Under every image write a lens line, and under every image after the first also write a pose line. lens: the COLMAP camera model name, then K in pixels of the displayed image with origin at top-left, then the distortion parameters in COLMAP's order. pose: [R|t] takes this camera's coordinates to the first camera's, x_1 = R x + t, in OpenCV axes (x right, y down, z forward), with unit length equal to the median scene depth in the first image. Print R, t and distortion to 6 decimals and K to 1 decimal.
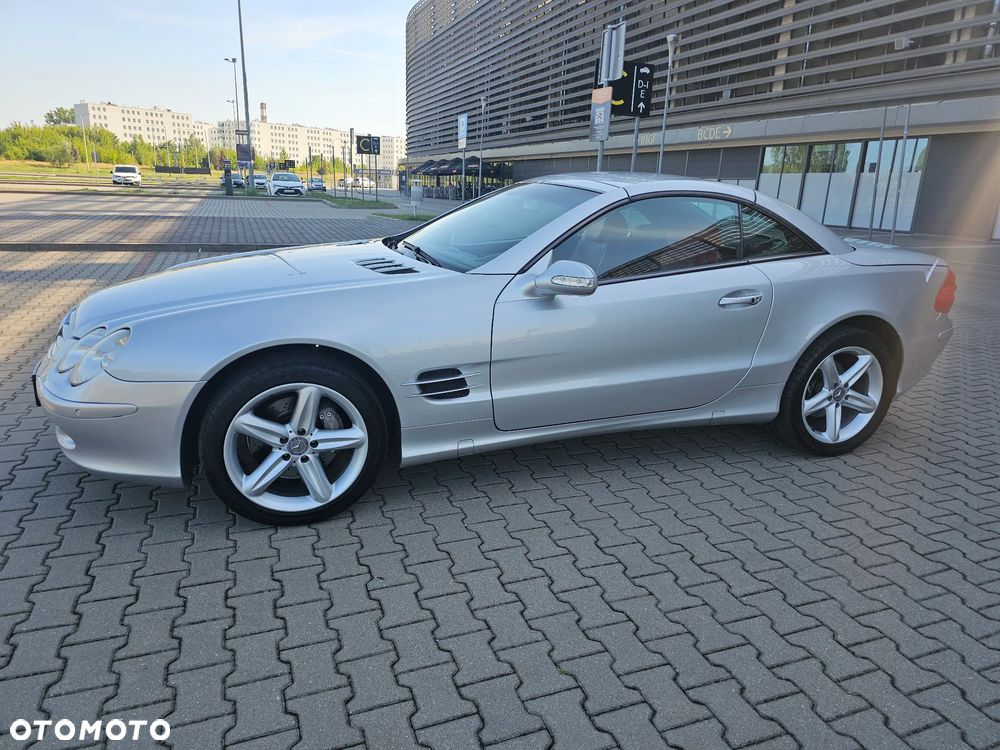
lens RADIAL K [[671.3, 0, 501.9], [0, 671.3, 372.2], [0, 0, 1]] dist [0.054197, -0.048983]
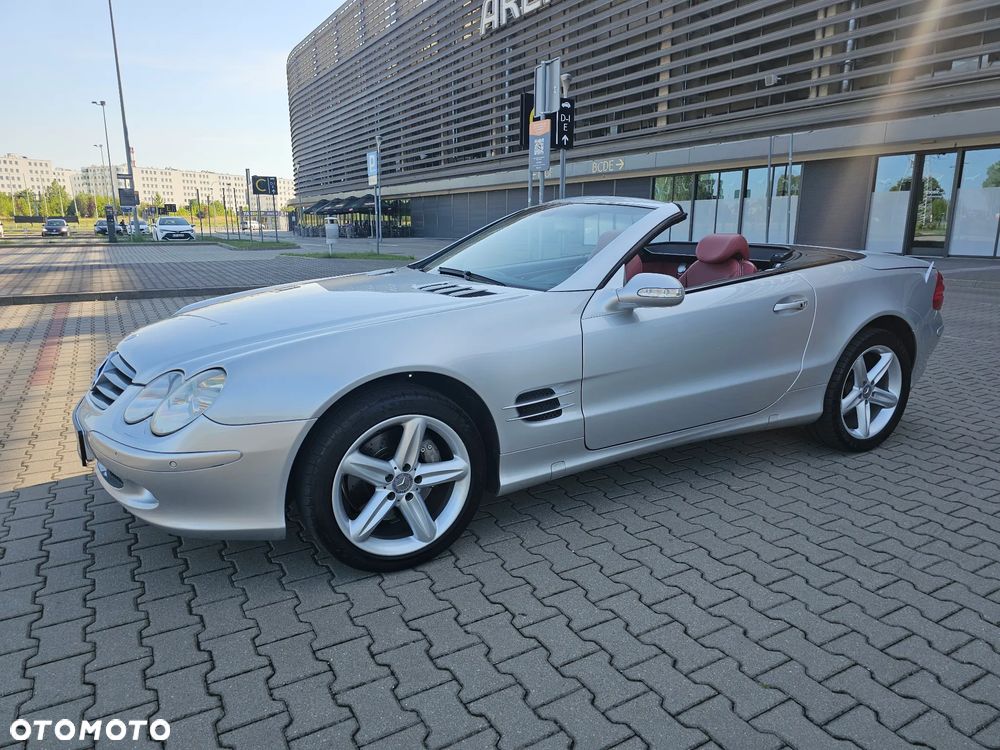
lens RADIAL K [[671.3, 0, 499.6], [0, 671.3, 372.6], [0, 0, 1]] dist [0.054197, -0.048983]
pose [[0.986841, -0.068880, 0.146287, -0.218753], [0.076103, 0.996112, -0.044365, 0.006718], [-0.142662, 0.054914, 0.988247, 0.040650]]
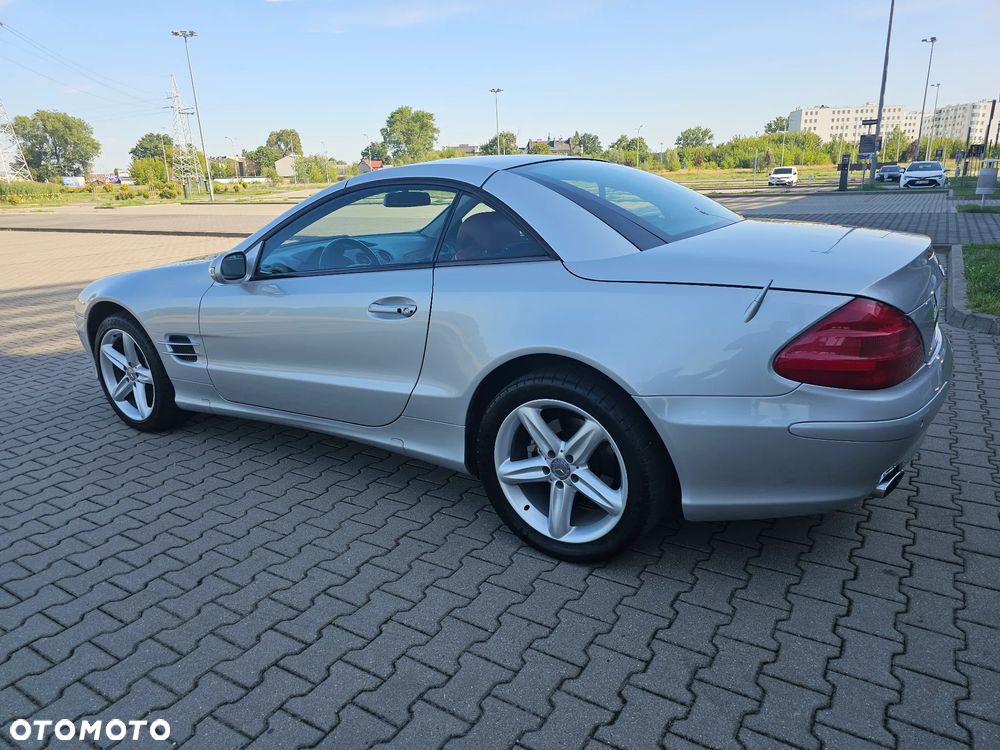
lens RADIAL K [[671.3, 0, 501.8], [0, 671.3, 380.5], [0, 0, 1]] dist [0.054197, -0.048983]
pose [[0.594224, 0.175209, -0.784983, 0.974880], [-0.164463, 0.981832, 0.094650, -0.107596], [0.787305, 0.072857, 0.612244, 0.547360]]
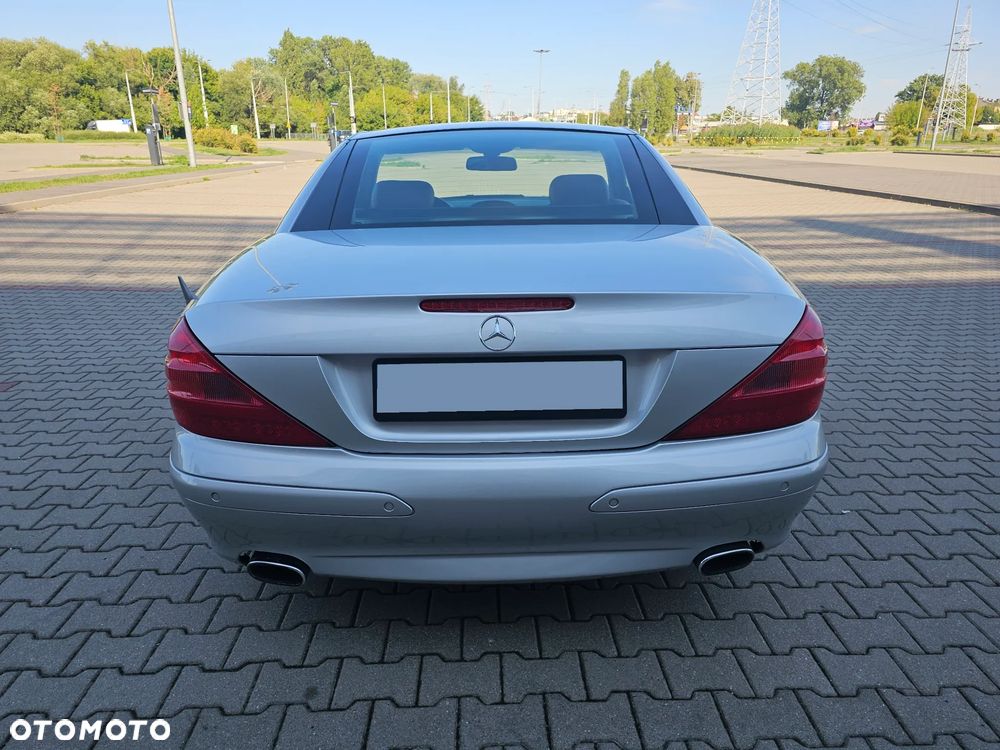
lens RADIAL K [[671.3, 0, 500.1], [0, 671.3, 383.0], [0, 0, 1]] dist [0.054197, -0.048983]
pose [[-0.337438, 0.286211, -0.896782, 1.052318], [-0.264293, 0.885535, 0.382069, -0.353877], [0.903485, 0.365938, -0.223170, 1.395959]]
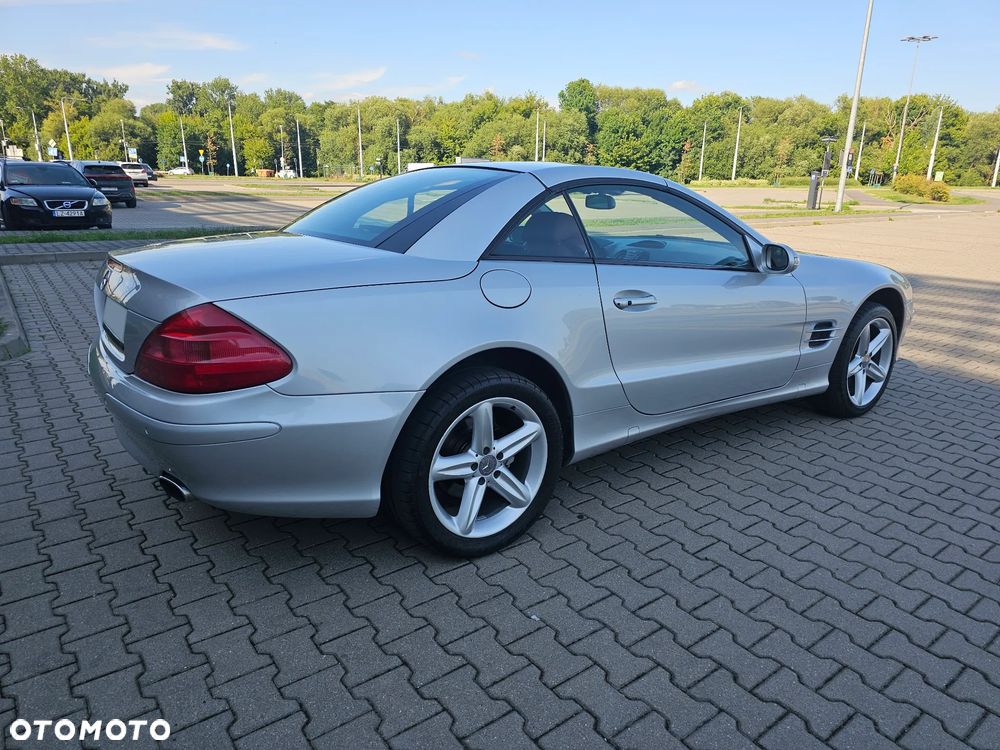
lens RADIAL K [[671.3, 0, 505.4], [0, 671.3, 384.2], [0, 0, 1]] dist [0.054197, -0.048983]
pose [[-0.960678, 0.028922, -0.276155, 0.489009], [-0.123399, 0.846476, 0.517930, -0.540277], [0.248739, 0.531641, -0.809621, 2.000752]]
